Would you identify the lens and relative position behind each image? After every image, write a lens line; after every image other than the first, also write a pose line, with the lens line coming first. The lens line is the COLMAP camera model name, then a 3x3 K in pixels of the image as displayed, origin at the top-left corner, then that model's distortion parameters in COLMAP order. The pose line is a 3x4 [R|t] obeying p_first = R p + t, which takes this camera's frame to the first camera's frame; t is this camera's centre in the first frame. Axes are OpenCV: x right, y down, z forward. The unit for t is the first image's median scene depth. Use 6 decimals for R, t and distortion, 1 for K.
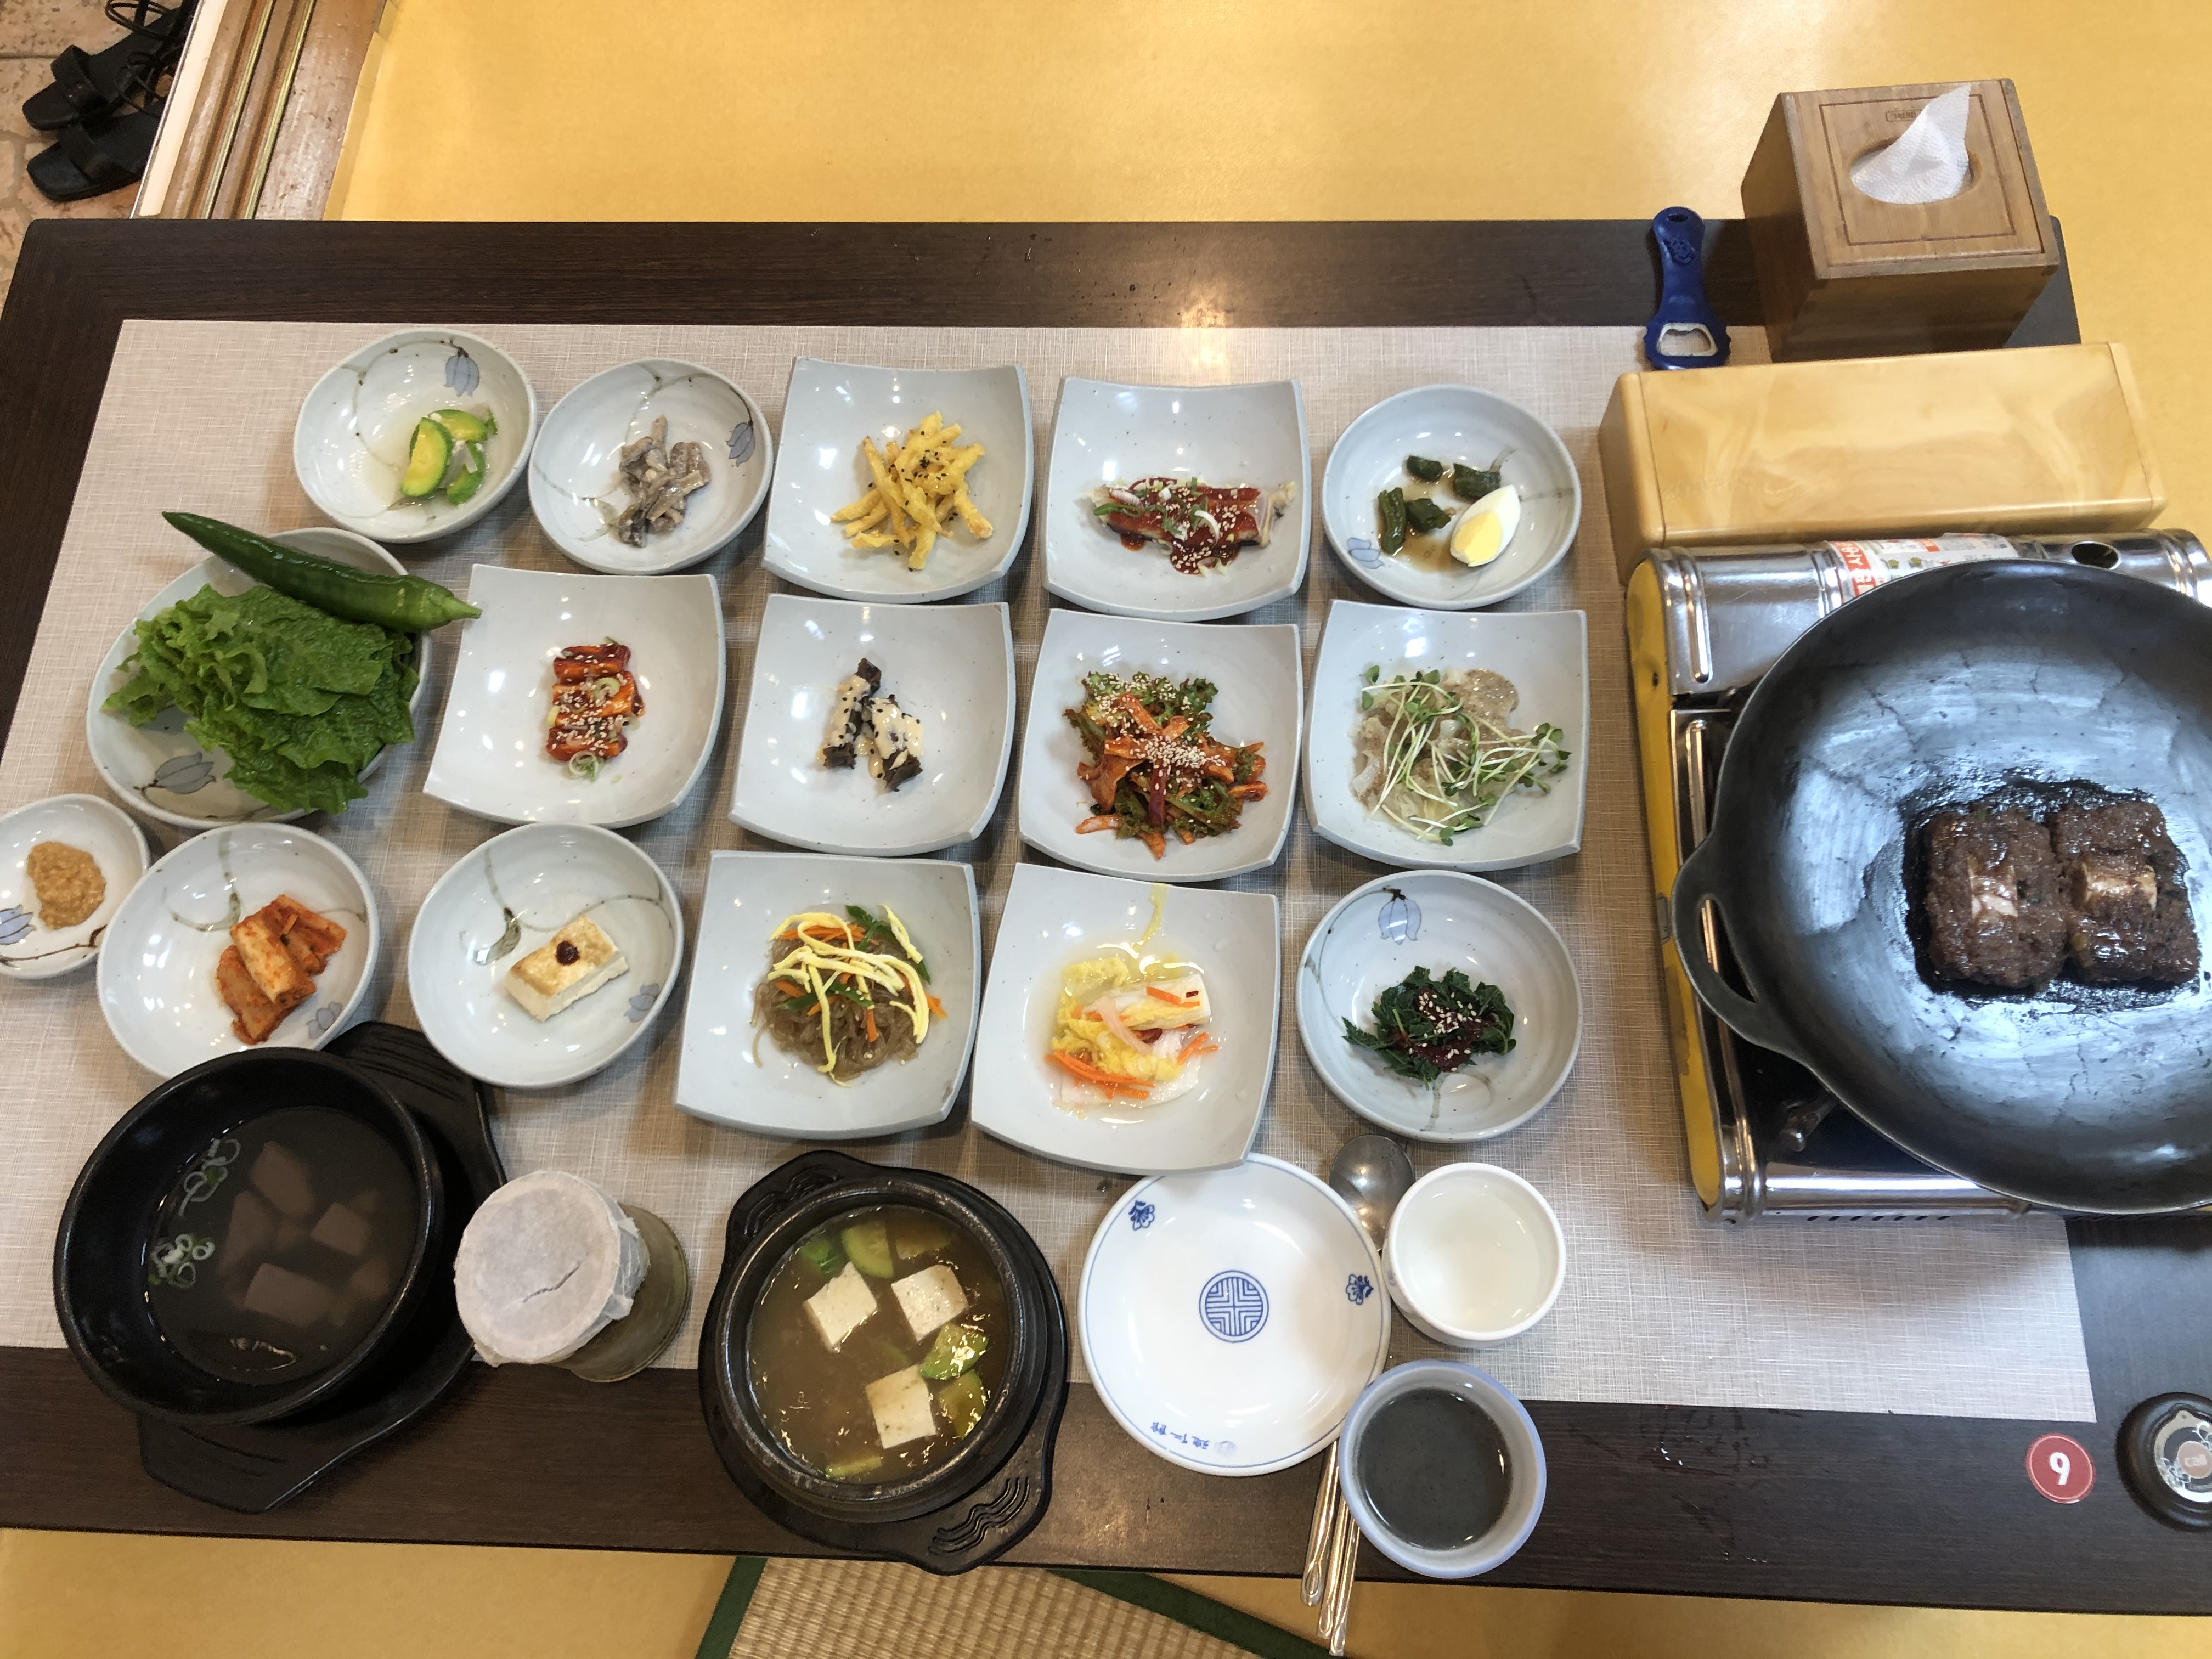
lens RADIAL K [[1795.8, 0, 1106.0], [0, 1795.8, 829.5], [0, 0, 1]] dist [0.176303, -0.487103]
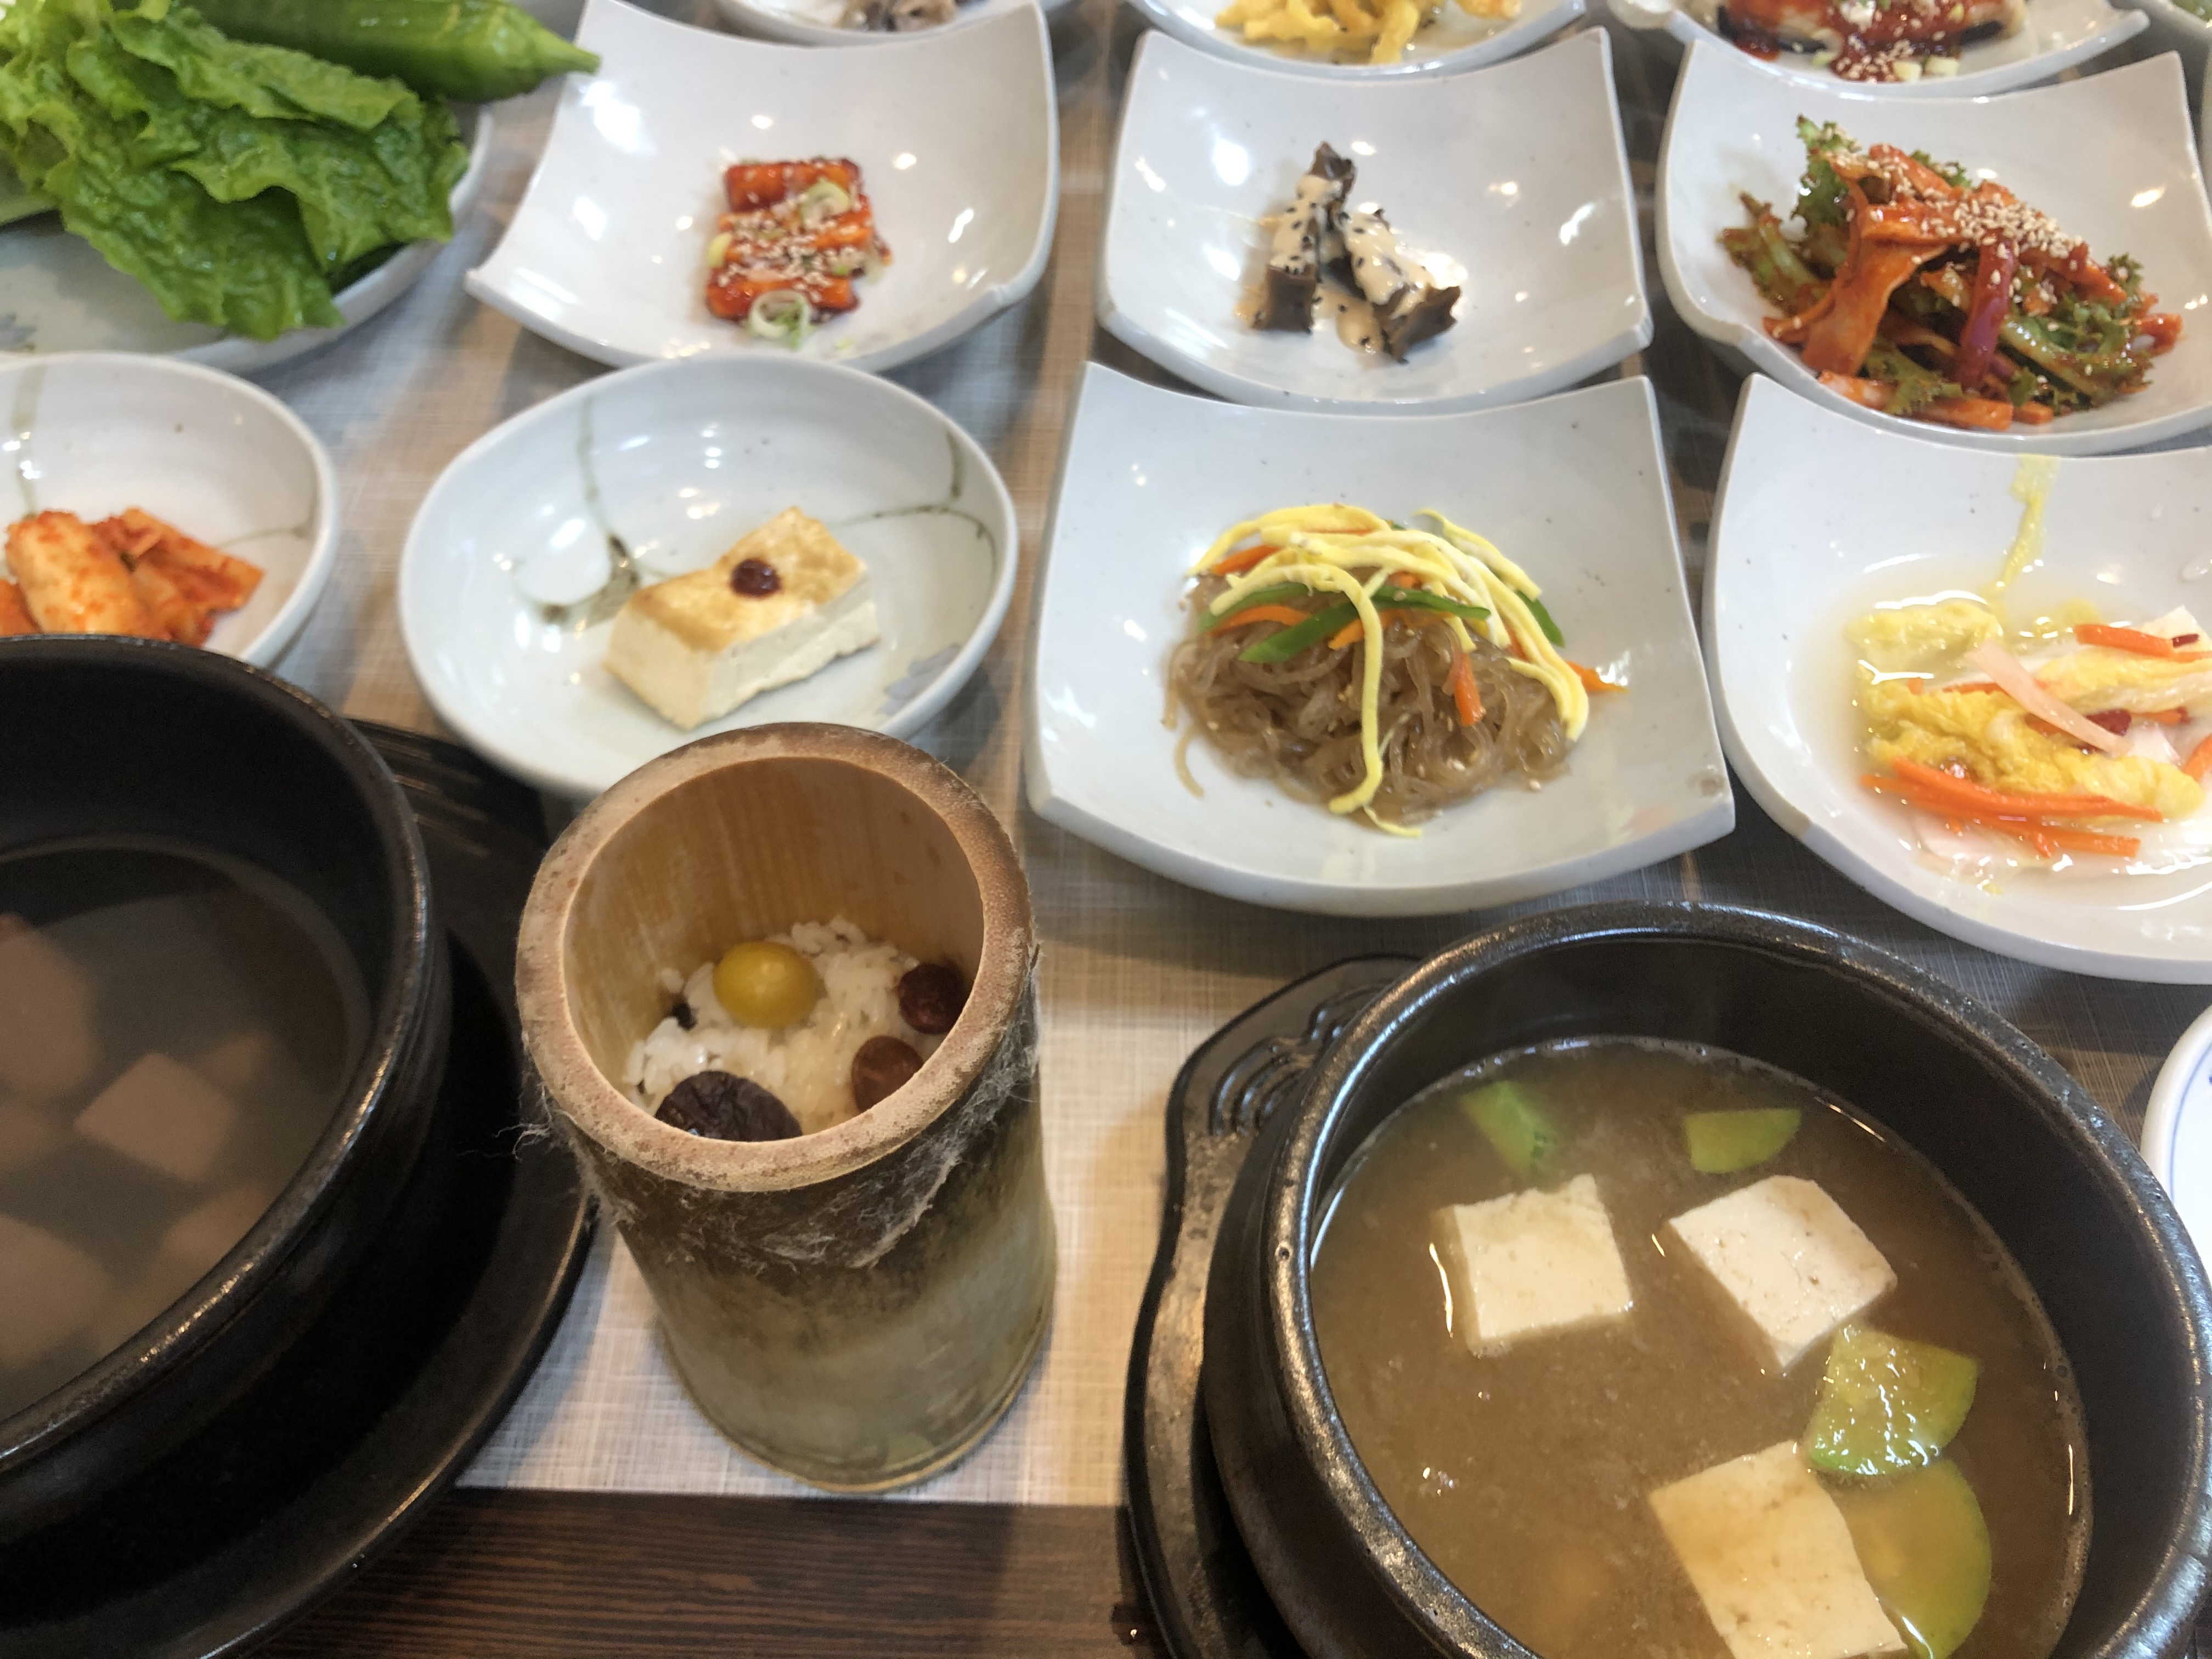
lens RADIAL K [[1802.9, 0, 1106.0], [0, 1802.9, 829.5], [0, 0, 1]] dist [0.087949, -0.182292]
pose [[0.998976, 0.016471, 0.042149, -0.226982], [-0.004211, 0.961203, -0.275811, 0.252442], [-0.045056, 0.275351, 0.960287, 0.579323]]
